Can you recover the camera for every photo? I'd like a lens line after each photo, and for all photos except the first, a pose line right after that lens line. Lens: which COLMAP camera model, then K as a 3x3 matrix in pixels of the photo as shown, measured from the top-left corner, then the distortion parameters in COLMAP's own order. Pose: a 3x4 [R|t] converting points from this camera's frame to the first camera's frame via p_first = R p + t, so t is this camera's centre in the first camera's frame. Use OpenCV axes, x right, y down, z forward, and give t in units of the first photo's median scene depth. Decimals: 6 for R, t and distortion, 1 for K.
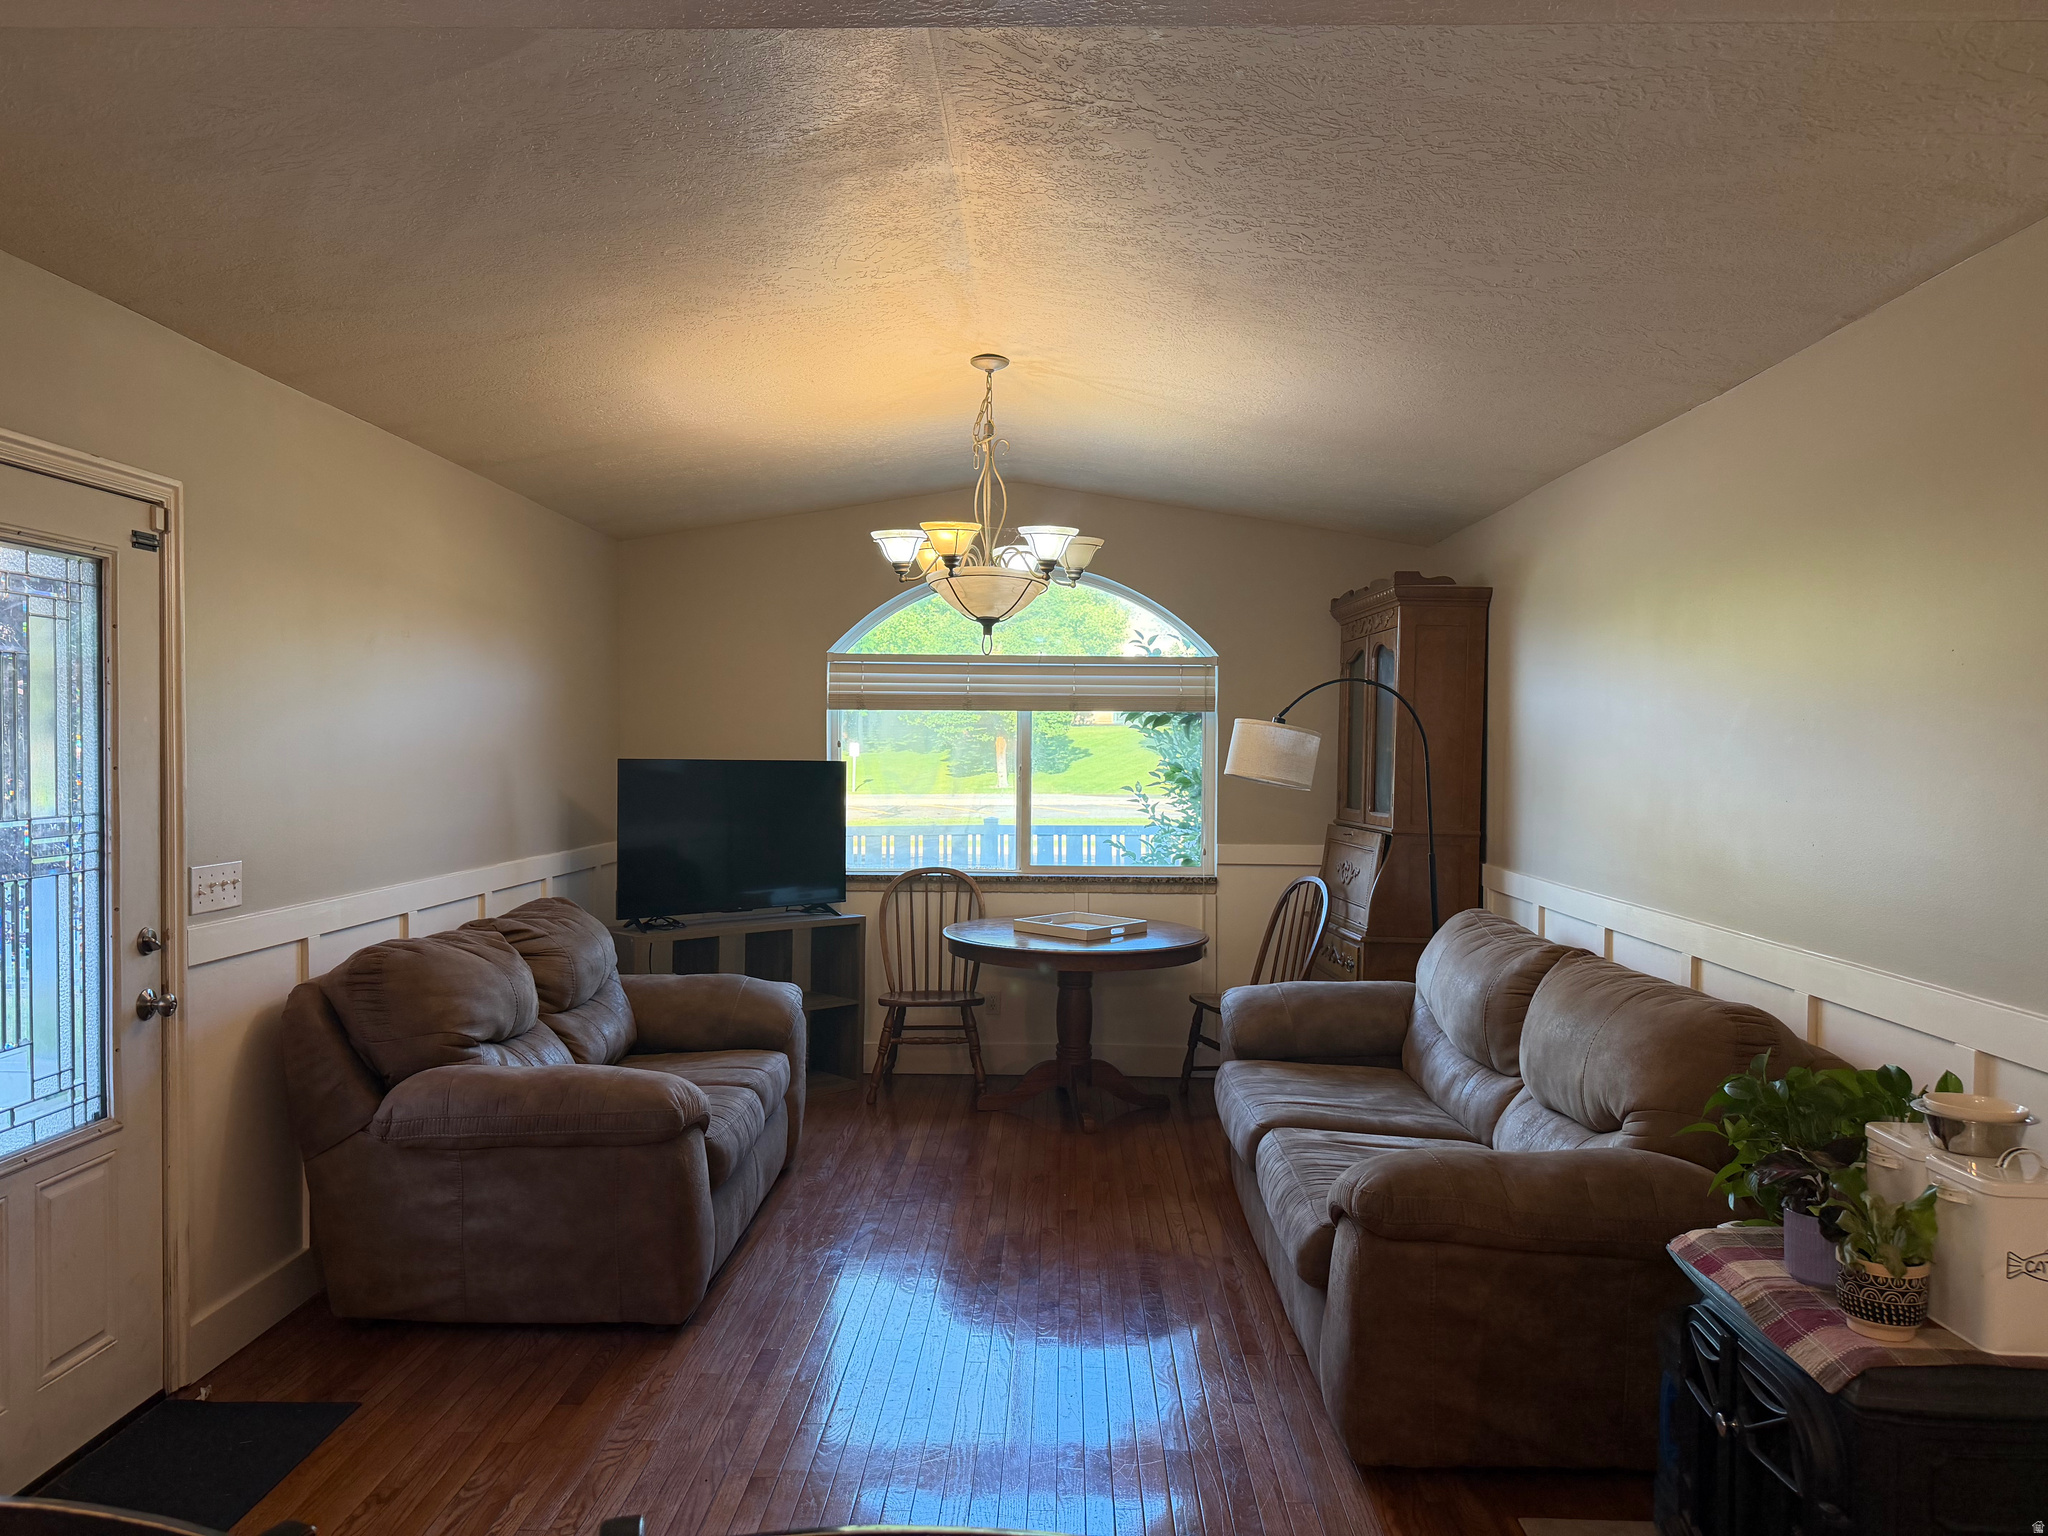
lens RADIAL K [[1441.5, 0, 1038.2], [0, 1441.5, 766.6], [0, 0, 1]] dist [0.072871, -0.127708]
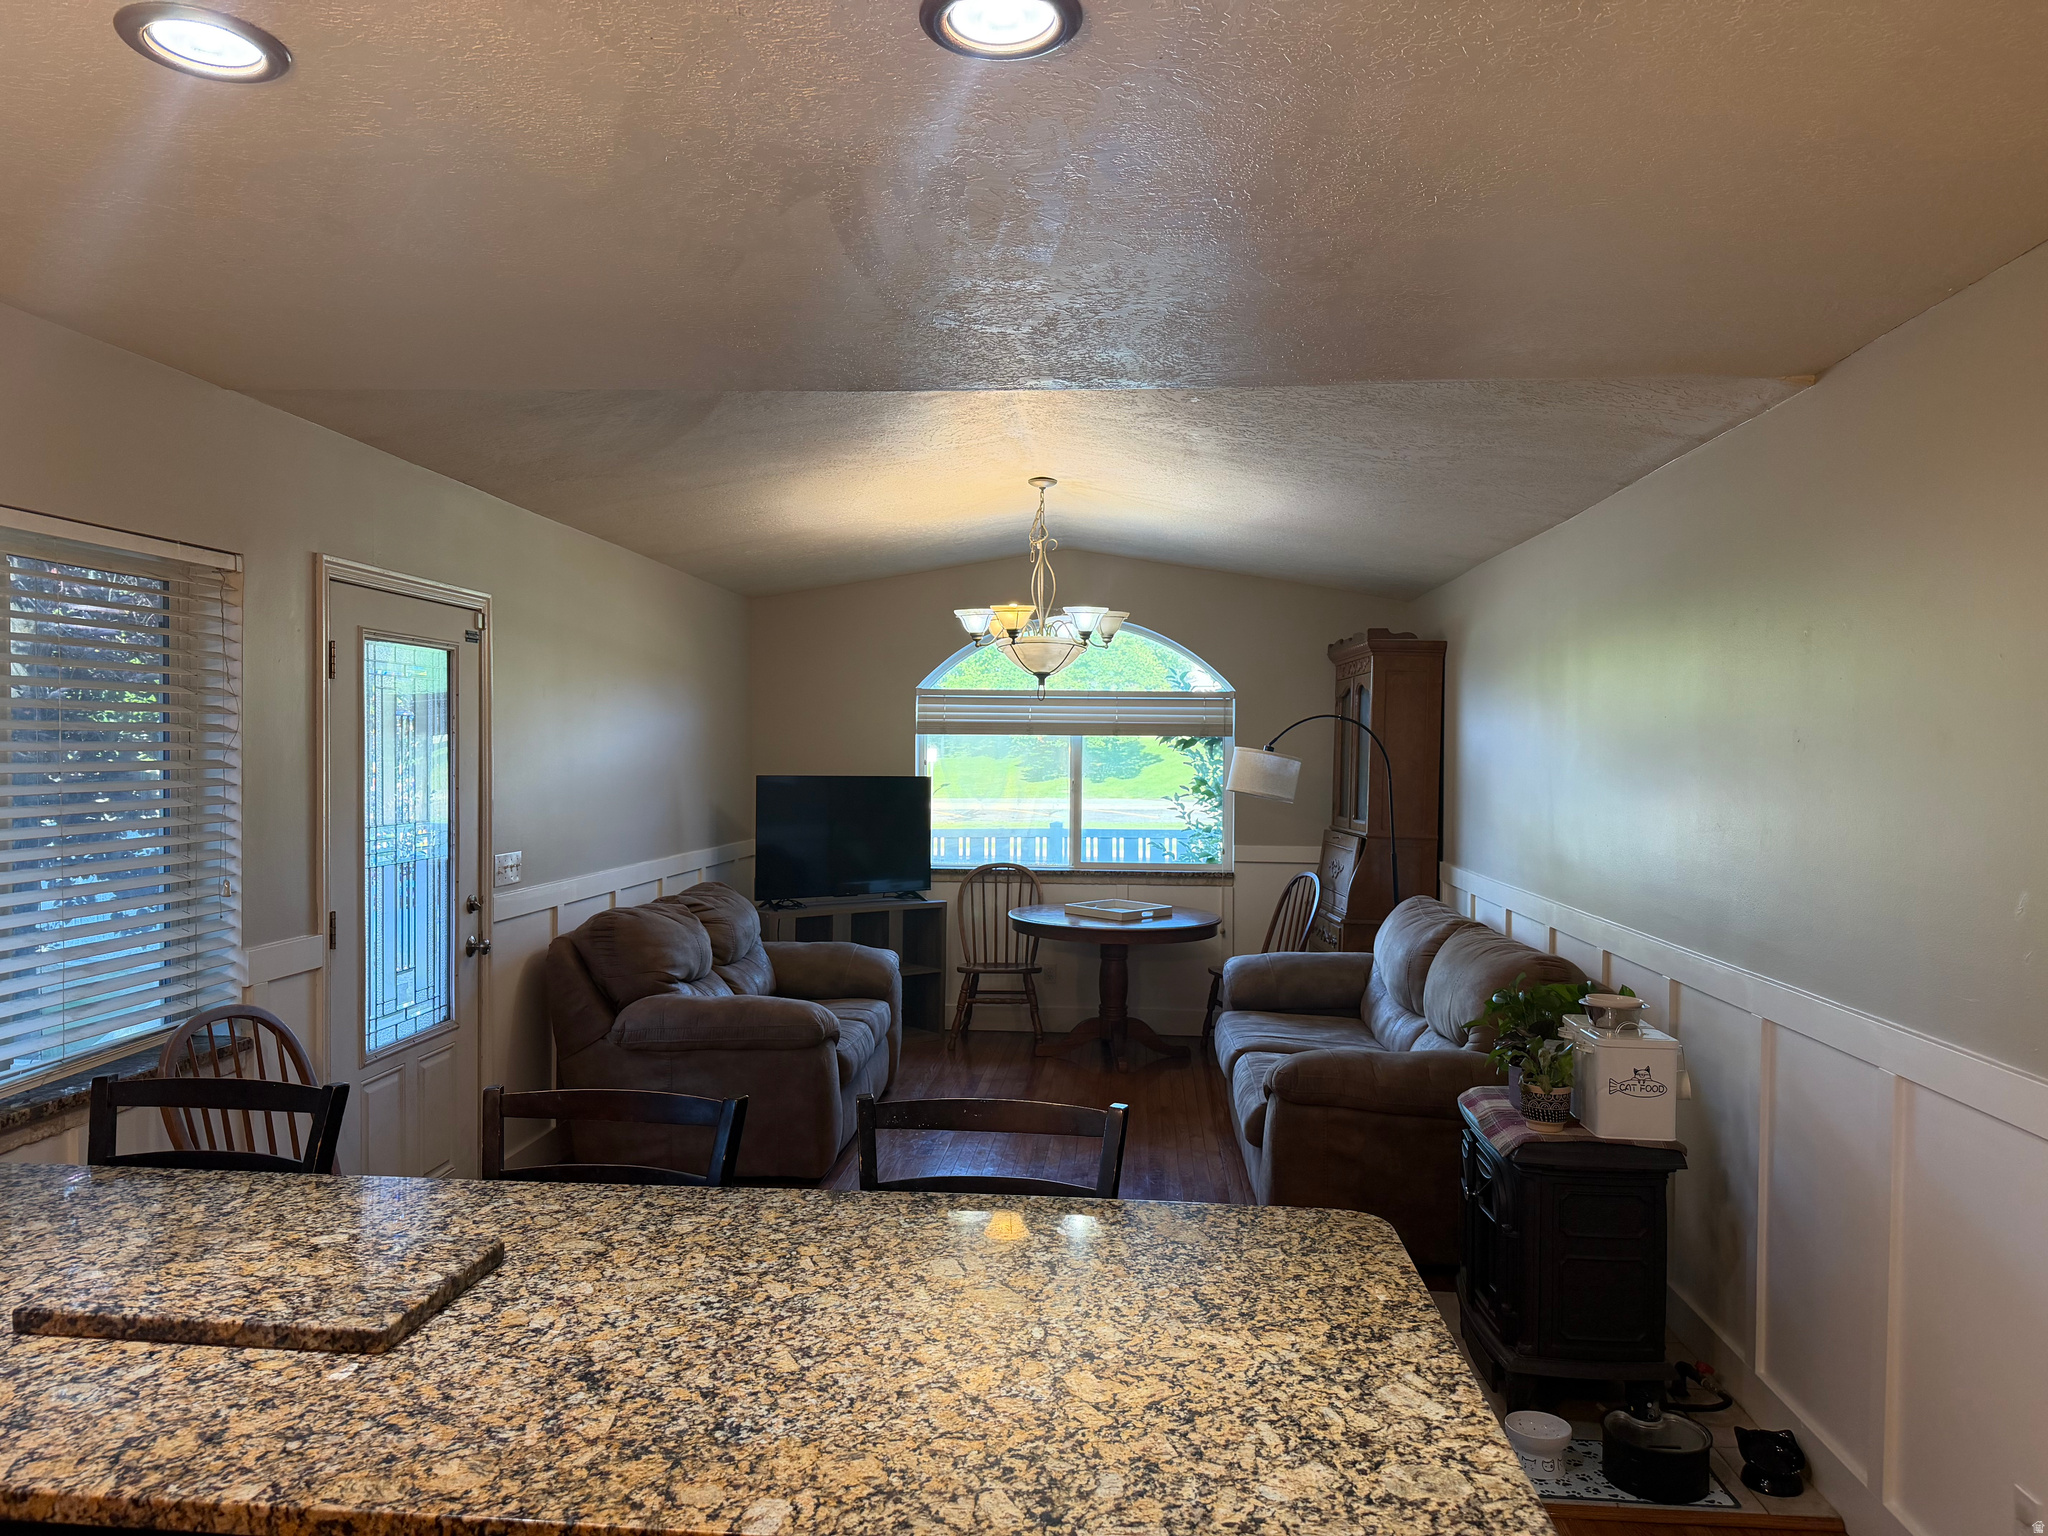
lens RADIAL K [[1441.5, 0, 1038.2], [0, 1441.5, 766.6], [0, 0, 1]] dist [0.072871, -0.127708]
pose [[0.998637, 0.002725, -0.052124, 0.027984], [-0.002854, 0.999993, -0.002389, -0.011669], [0.052117, 0.002534, 0.998638, -0.282381]]
